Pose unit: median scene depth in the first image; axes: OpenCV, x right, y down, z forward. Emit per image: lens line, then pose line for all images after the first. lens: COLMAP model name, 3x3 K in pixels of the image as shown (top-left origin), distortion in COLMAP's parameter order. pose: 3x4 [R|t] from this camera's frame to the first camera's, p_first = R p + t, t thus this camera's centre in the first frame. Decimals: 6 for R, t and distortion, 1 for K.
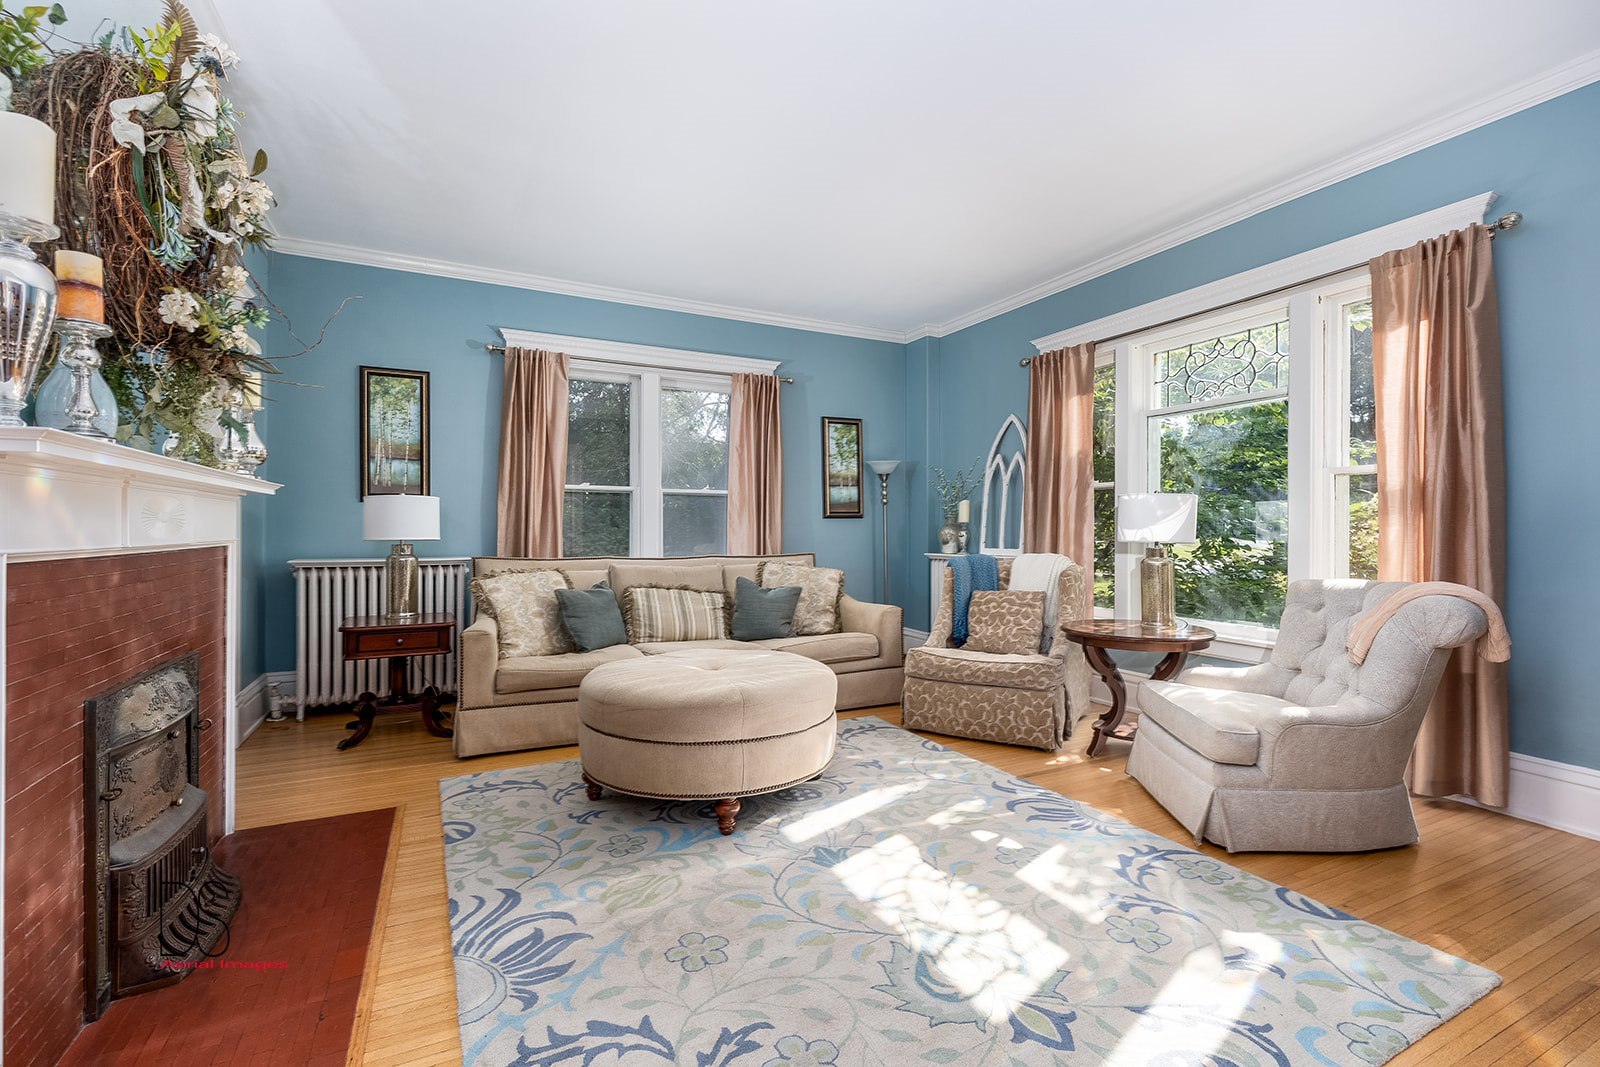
lens RADIAL K [[719.4, 0, 800.1], [0, 719.4, 534.0], [0, 0, 1]] dist [0.027080, 0.000260]
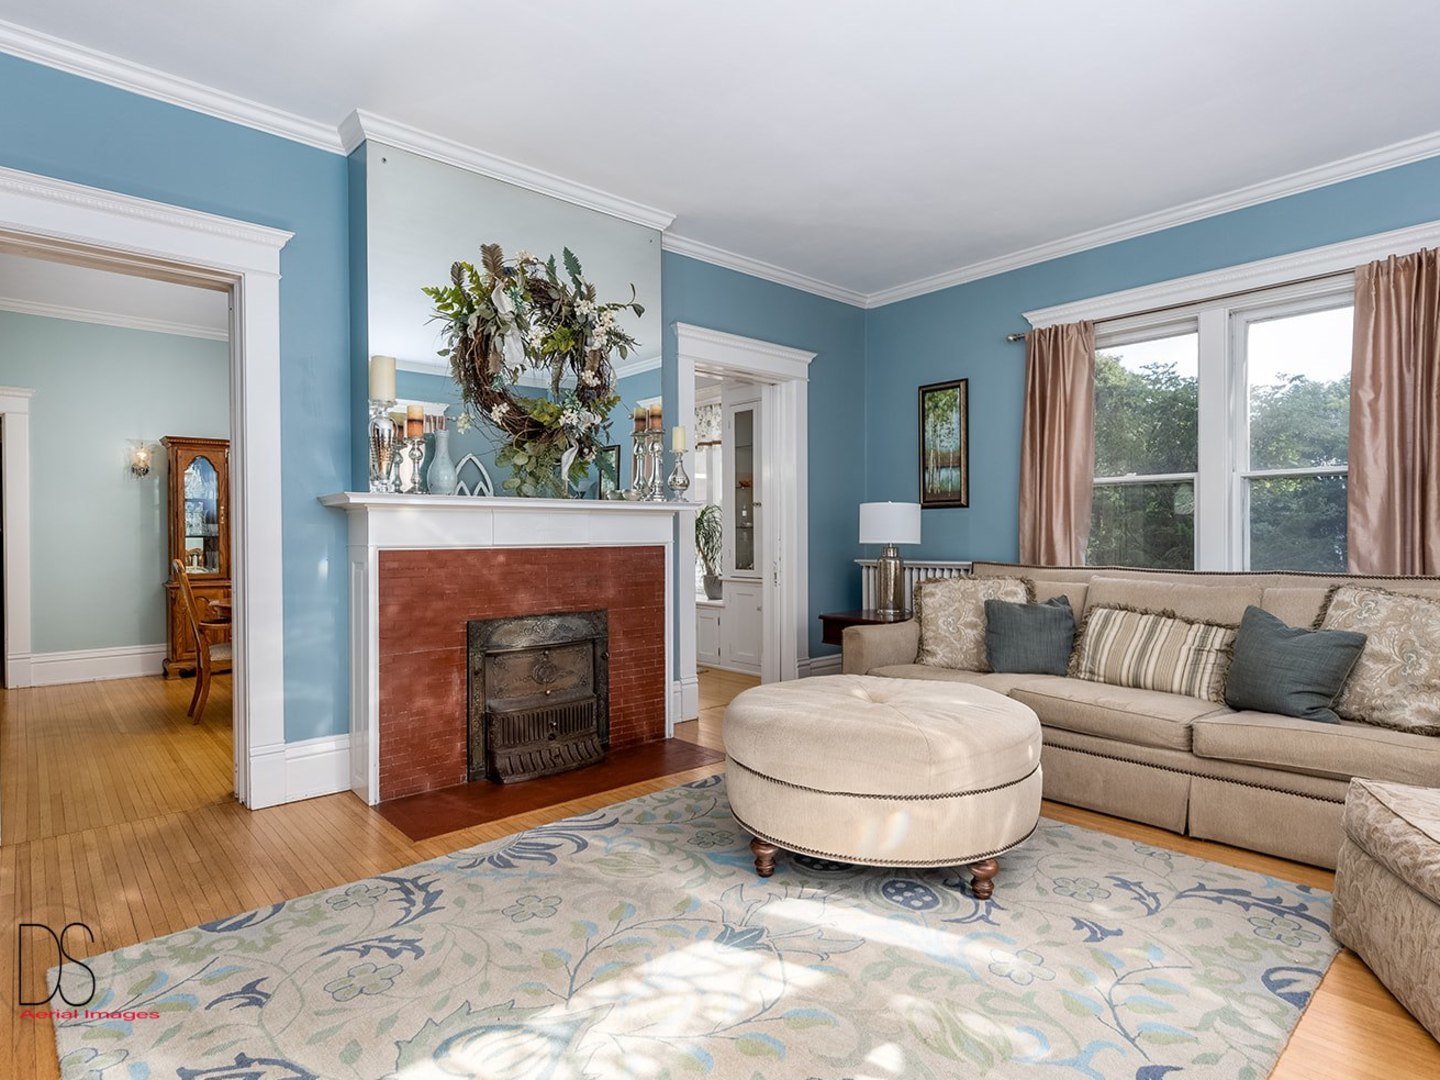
lens RADIAL K [[767.5, 0, 723.4], [0, 767.5, 535.3], [0, 0, 1]] dist [0.019380, -0.001218]
pose [[0.288556, -0.003067, -0.957458, 0.677970], [0.000133, 0.999995, -0.003163, -0.000293], [0.957463, 0.000785, 0.288554, 0.580400]]
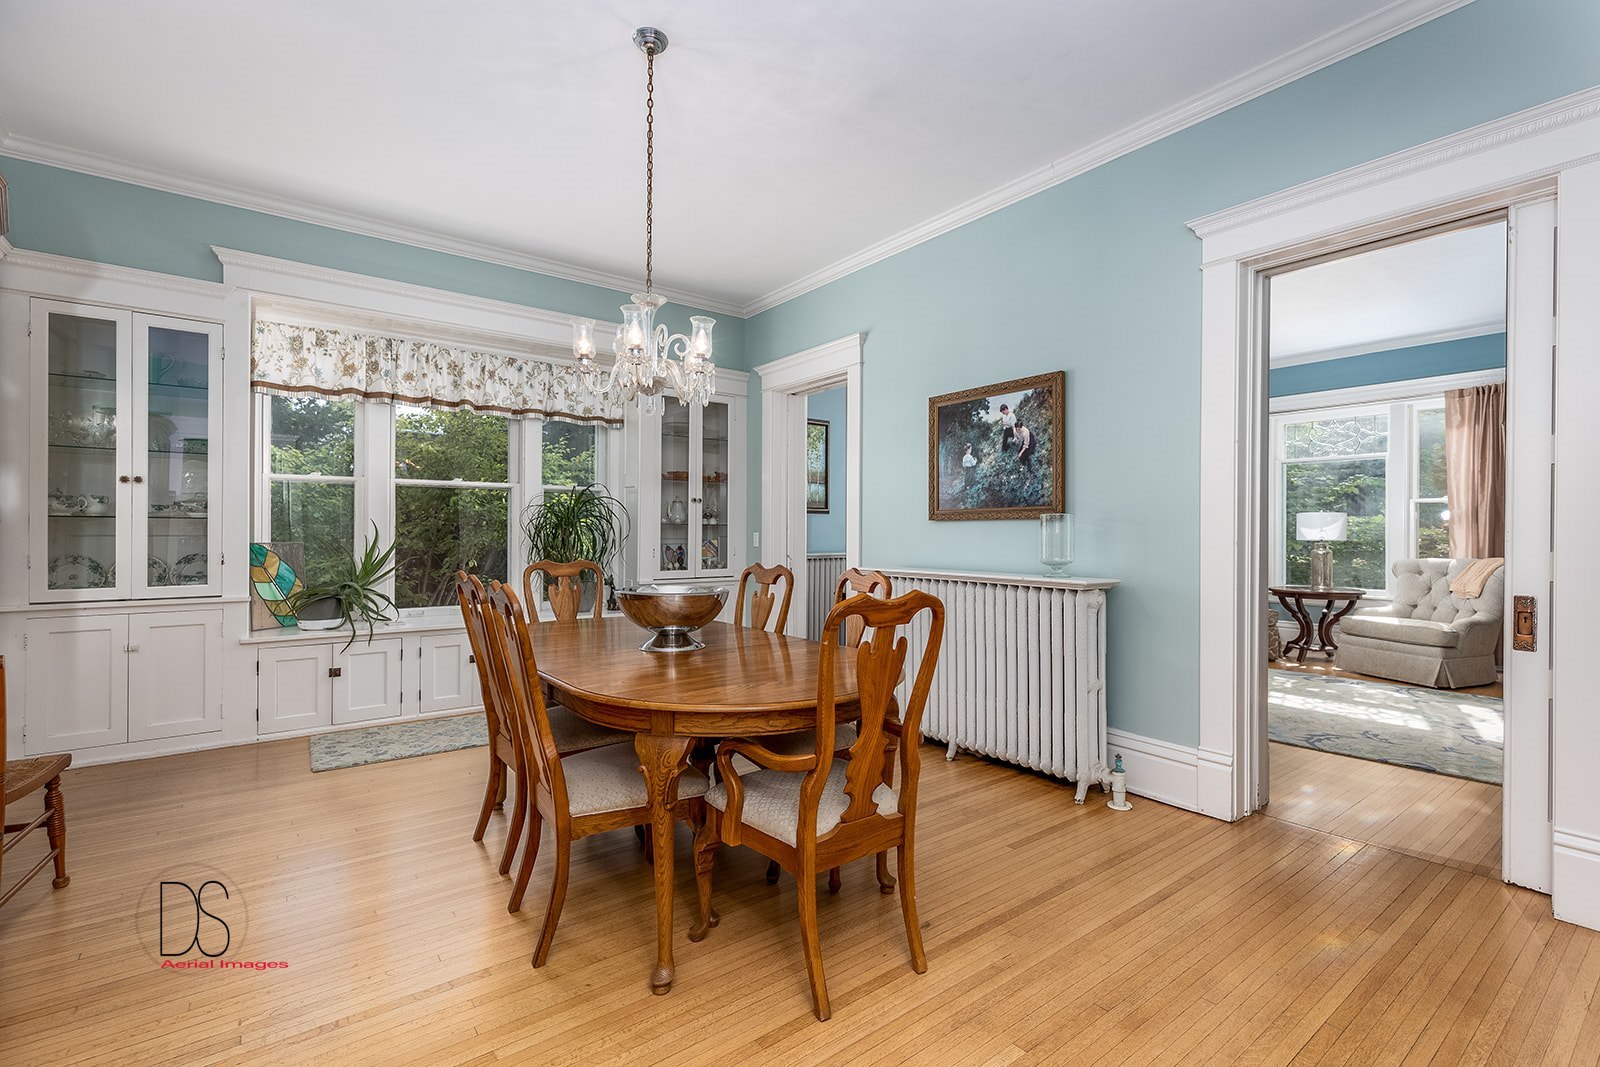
lens RADIAL K [[719.4, 0, 805.4], [0, 719.4, 531.2], [0, 0, 1]] dist [0.027080, 0.000260]
pose [[0.979780, -0.002869, 0.200056, -1.349977], [0.002789, 0.999996, 0.000677, -0.015594], [-0.200057, -0.000106, 0.979784, -0.591099]]
